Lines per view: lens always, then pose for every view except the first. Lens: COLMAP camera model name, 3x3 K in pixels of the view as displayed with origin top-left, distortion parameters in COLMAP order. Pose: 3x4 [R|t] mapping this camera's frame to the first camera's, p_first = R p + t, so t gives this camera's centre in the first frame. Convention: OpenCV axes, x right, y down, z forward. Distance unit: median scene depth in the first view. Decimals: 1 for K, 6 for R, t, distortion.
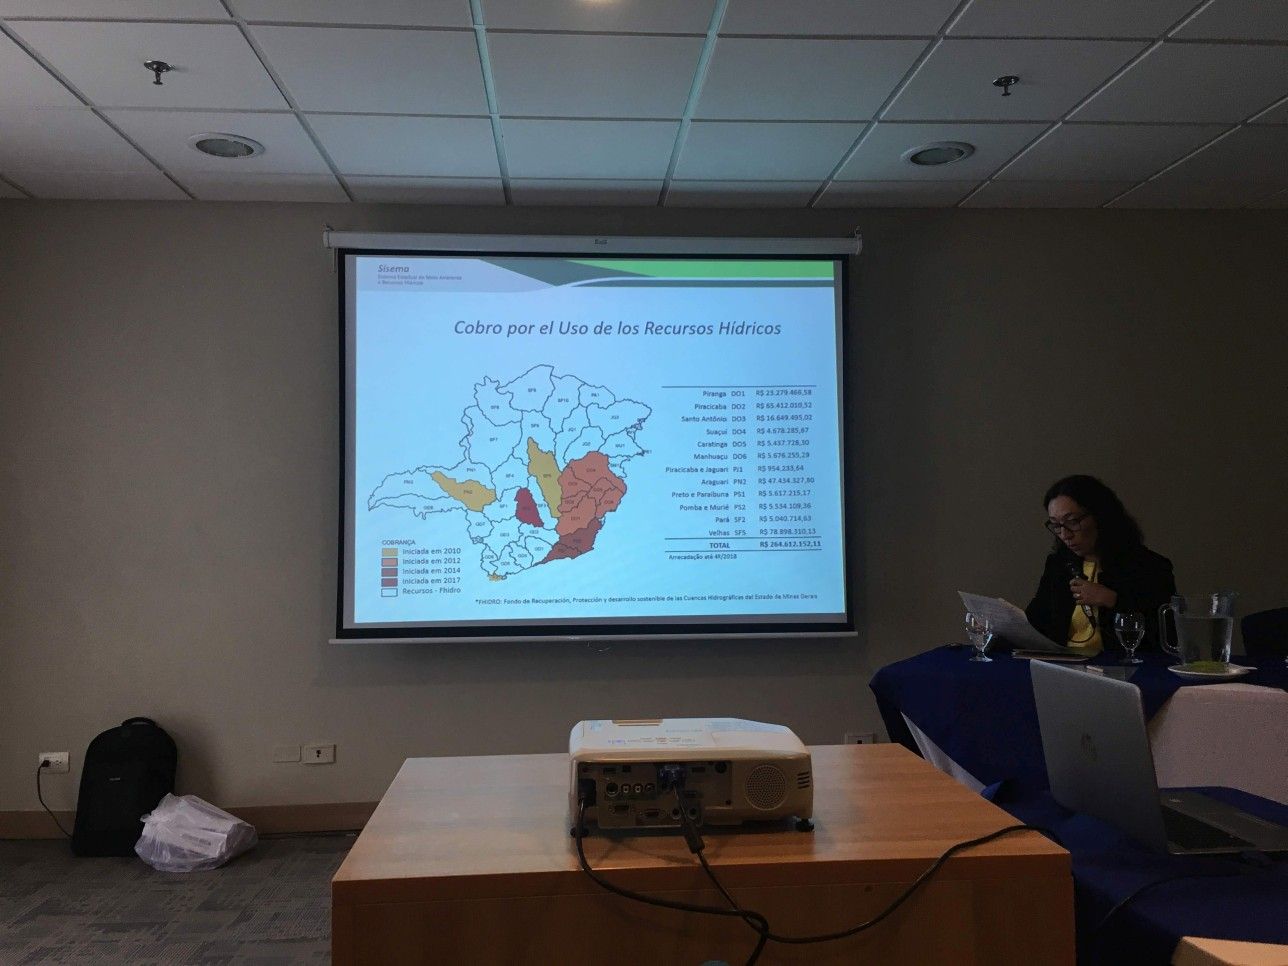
lens RADIAL K [[1096.8, 0, 639.1], [0, 1096.8, 488.6], [0, 0, 1]] dist [0.073141, -0.085291]
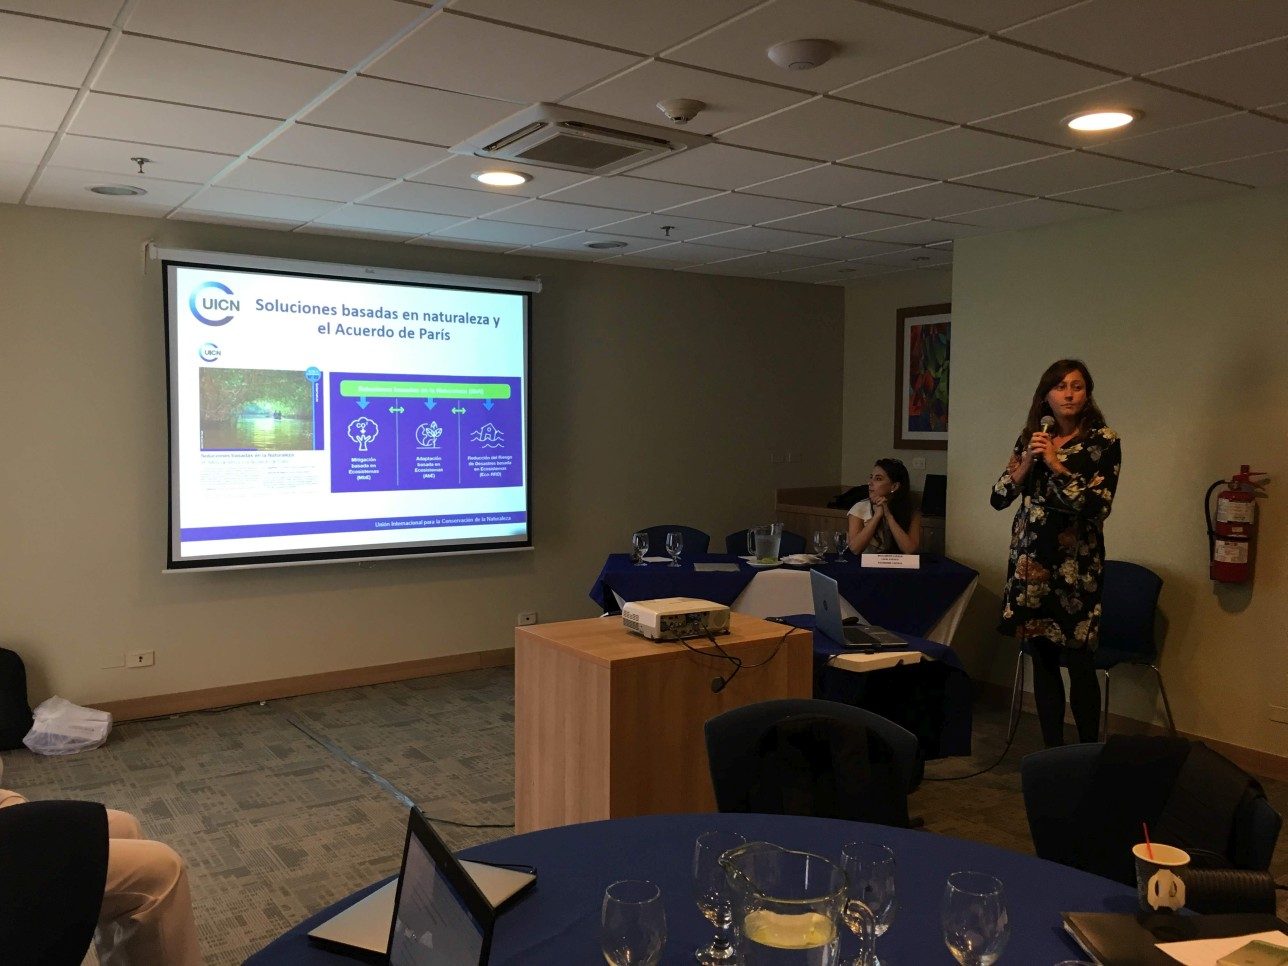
lens RADIAL K [[1096.8, 0, 644.2], [0, 1096.8, 495.9], [0, 0, 1]] dist [0.073141, -0.085291]
pose [[0.868377, -0.018074, 0.495576, -0.517222], [-0.032629, 0.995088, 0.093467, -0.105844], [-0.494831, -0.097335, 0.863521, -0.458995]]
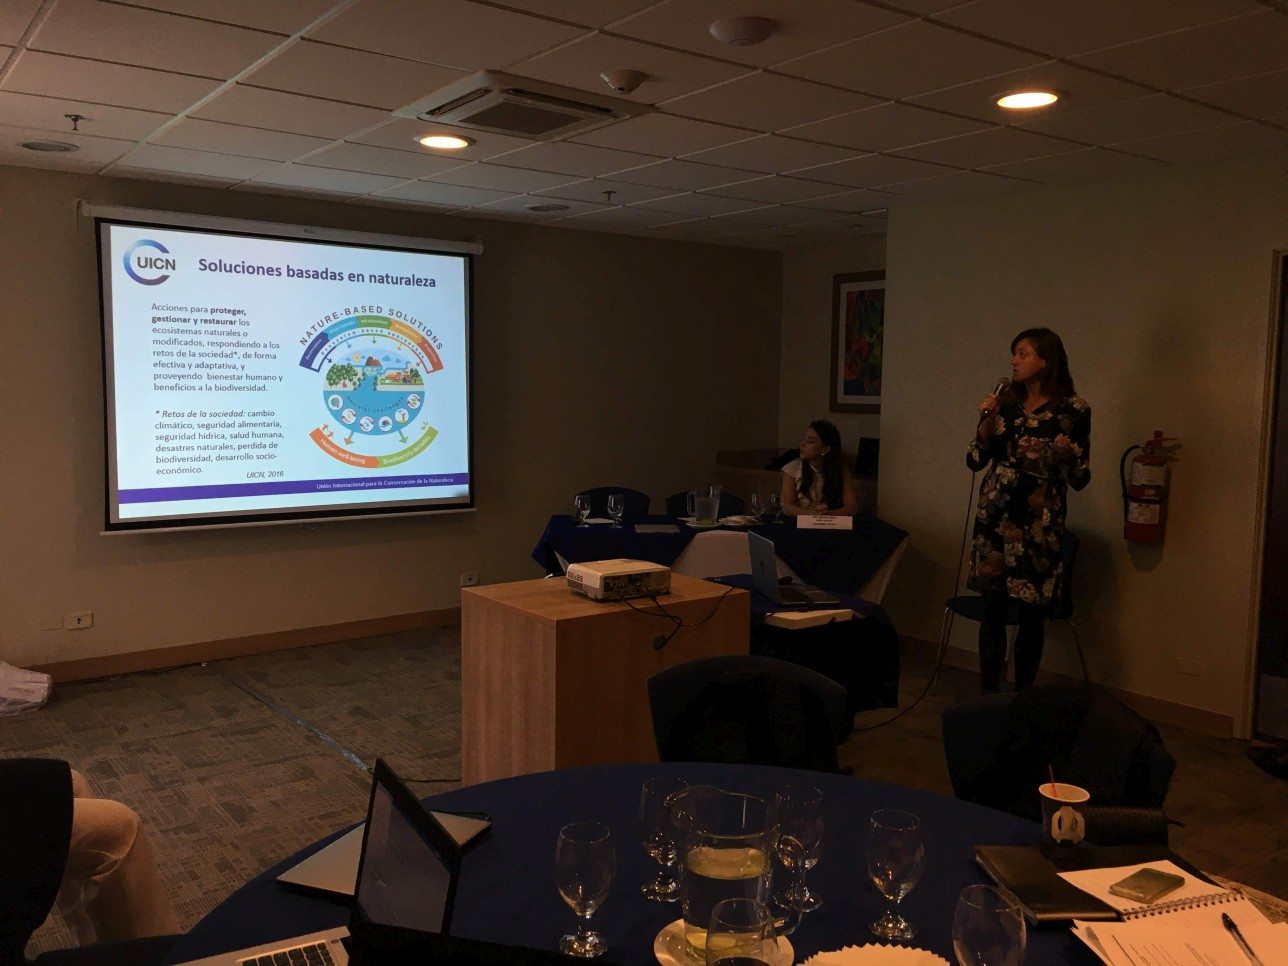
lens RADIAL K [[1096.8, 0, 643.5], [0, 1096.8, 495.9], [0, 0, 1]] dist [0.073141, -0.085291]
pose [[0.839546, -0.036092, 0.542088, -0.536848], [-0.040212, 0.990926, 0.128253, -0.113563], [-0.541798, -0.129472, 0.830477, -0.481667]]
